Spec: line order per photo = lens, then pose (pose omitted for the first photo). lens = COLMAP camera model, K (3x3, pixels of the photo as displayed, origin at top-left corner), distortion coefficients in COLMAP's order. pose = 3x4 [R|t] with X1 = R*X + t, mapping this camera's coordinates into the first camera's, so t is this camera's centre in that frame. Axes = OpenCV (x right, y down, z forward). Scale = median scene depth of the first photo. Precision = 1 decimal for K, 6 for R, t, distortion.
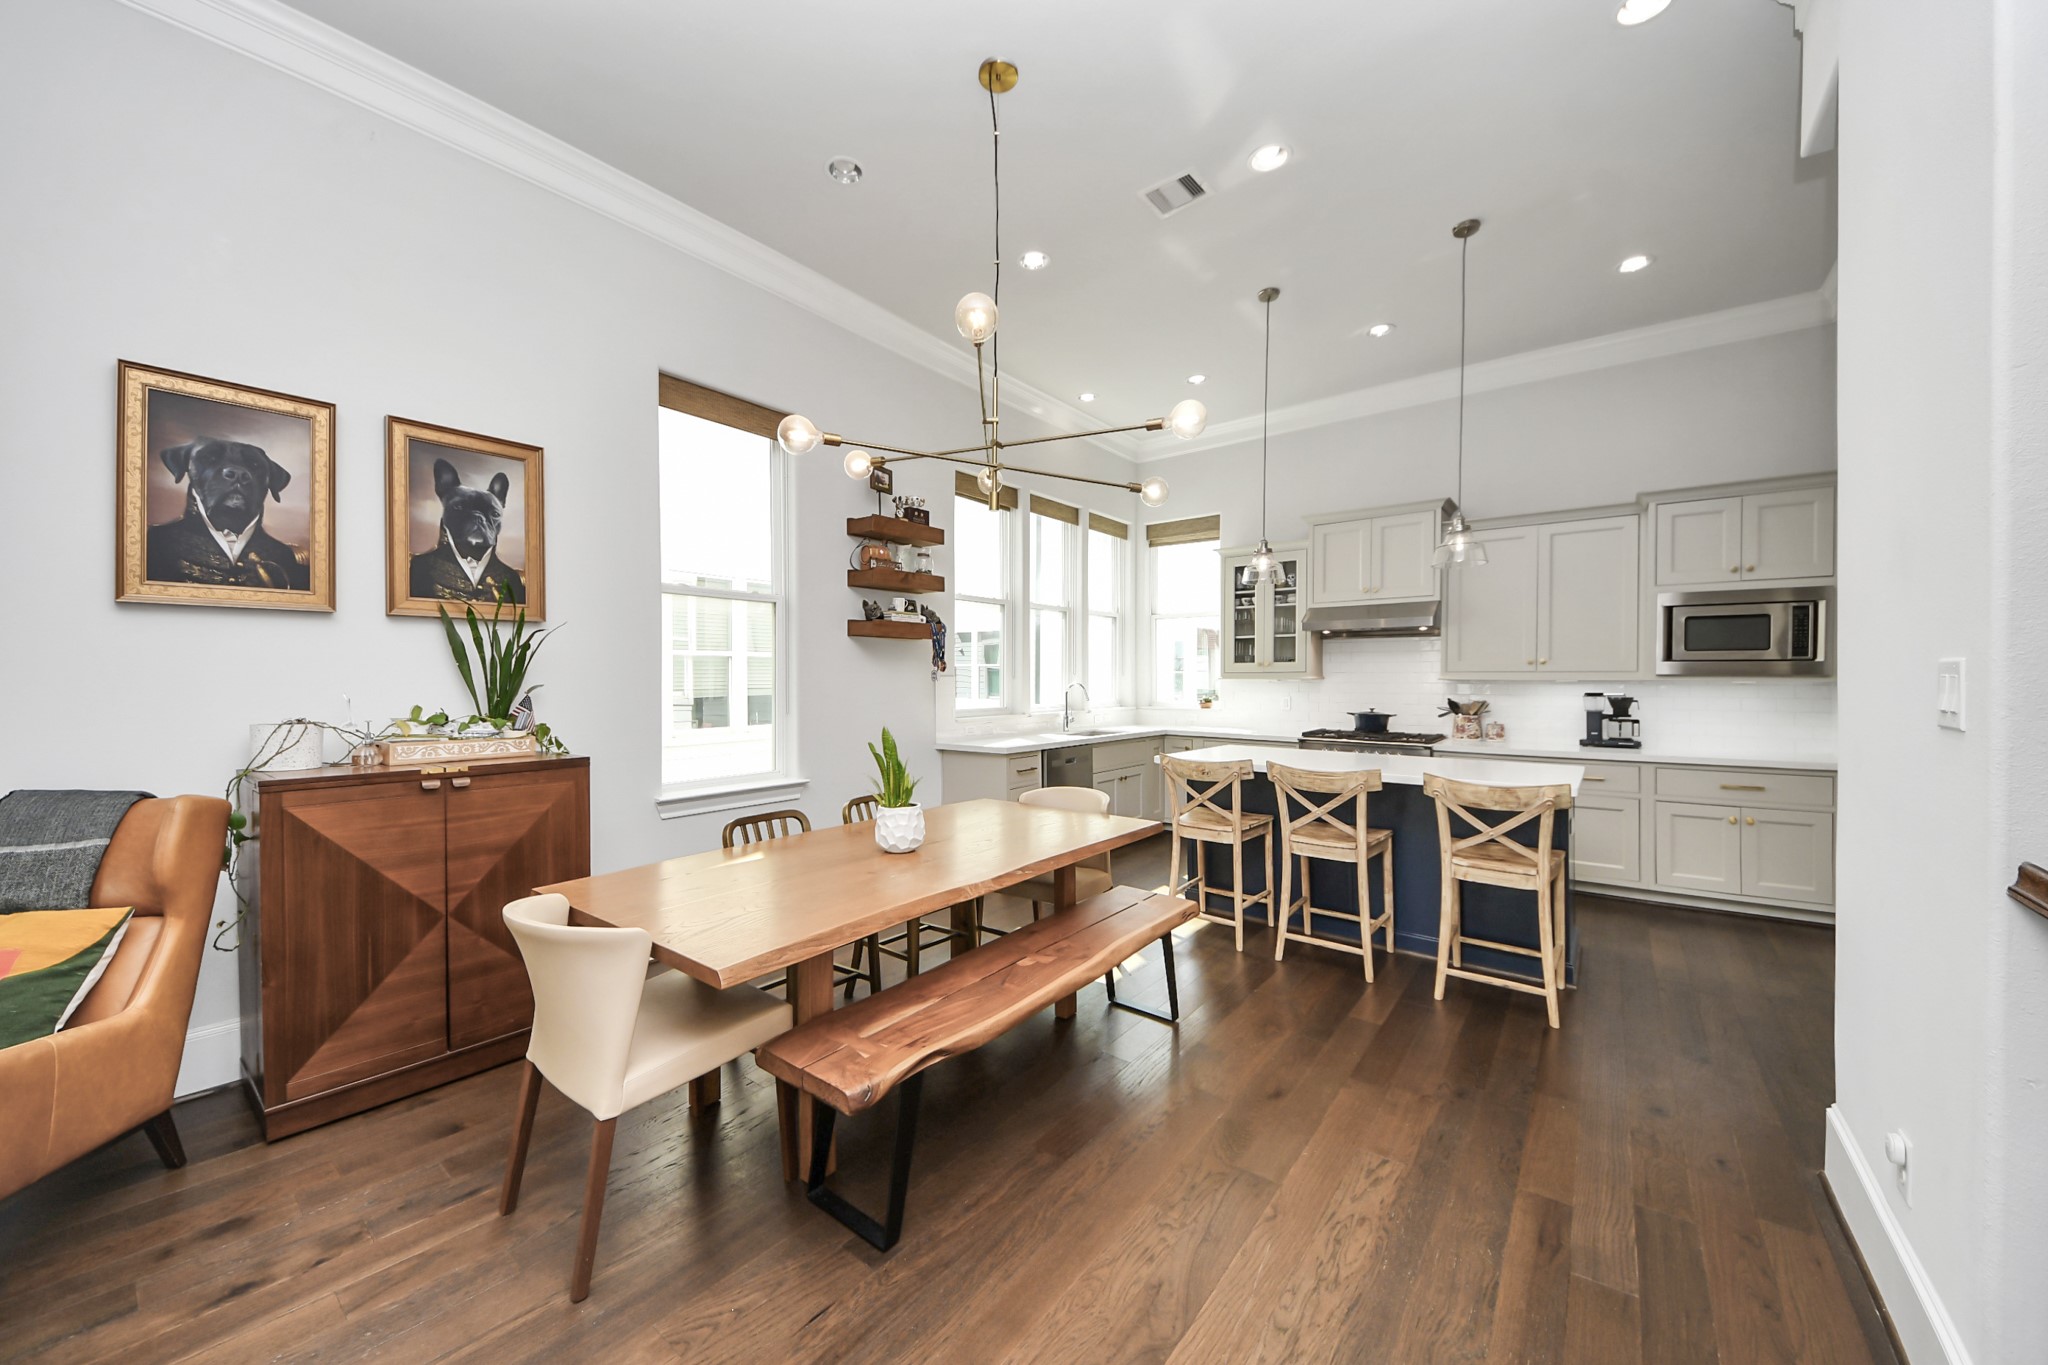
lens RADIAL K [[729.7, 0, 1012.4], [0, 729.7, 691.3], [0, 0, 1]] dist [0.051286, -0.029046]
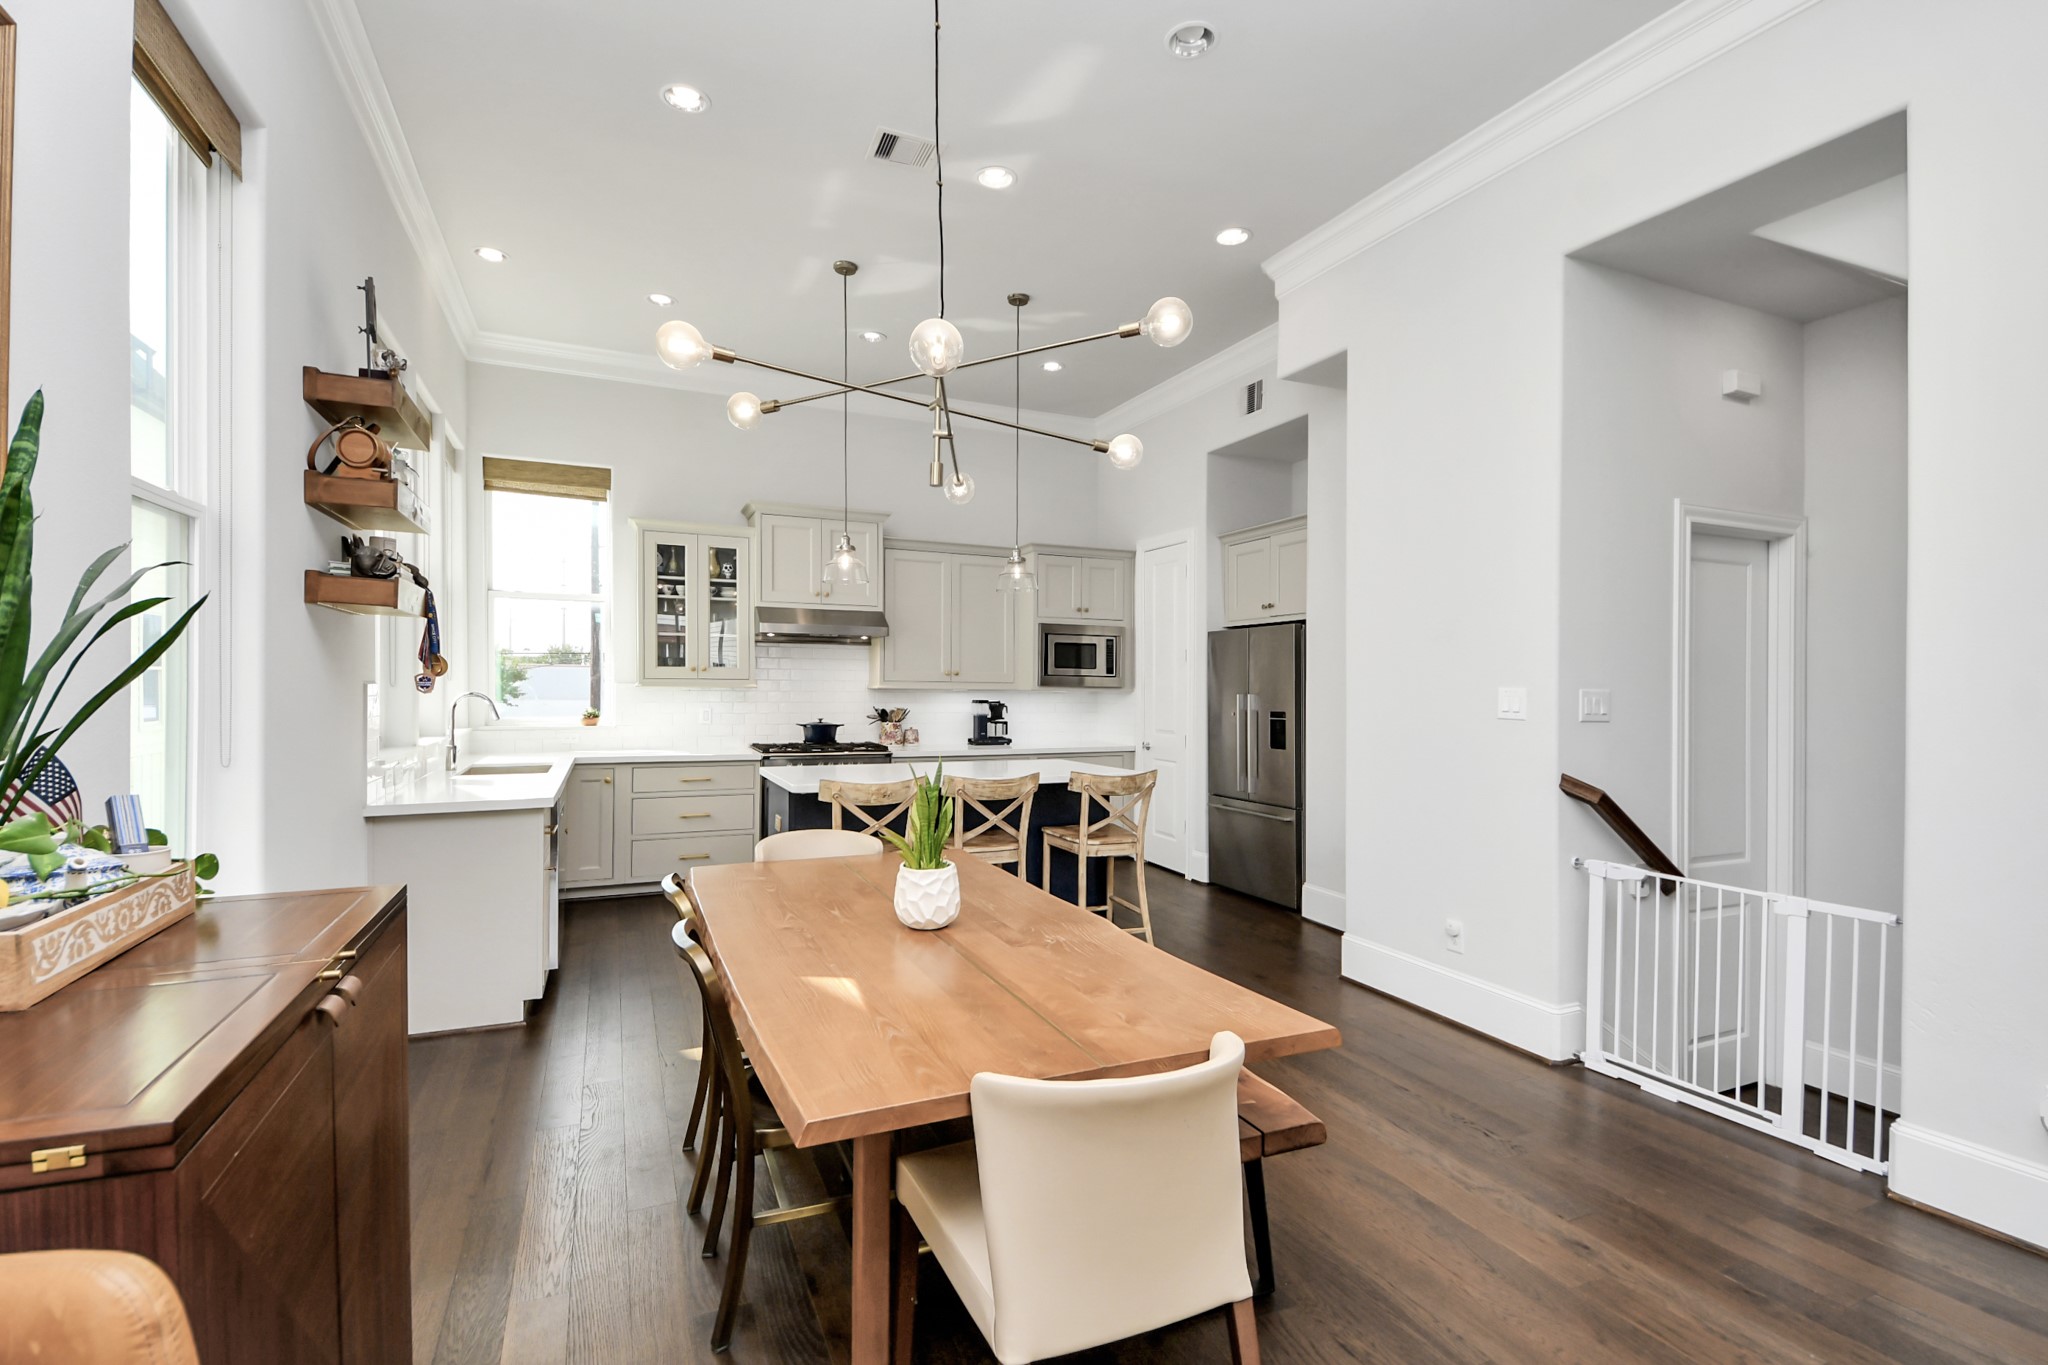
lens RADIAL K [[910.9, 0, 1004.0], [0, 910.9, 696.3], [0, 0, 1]] dist [0.030150, -0.029684]
pose [[0.476550, -0.007707, 0.879114, -0.543029], [0.006602, 0.999965, 0.005188, -0.012474], [-0.879123, 0.003331, 0.476584, 0.291176]]
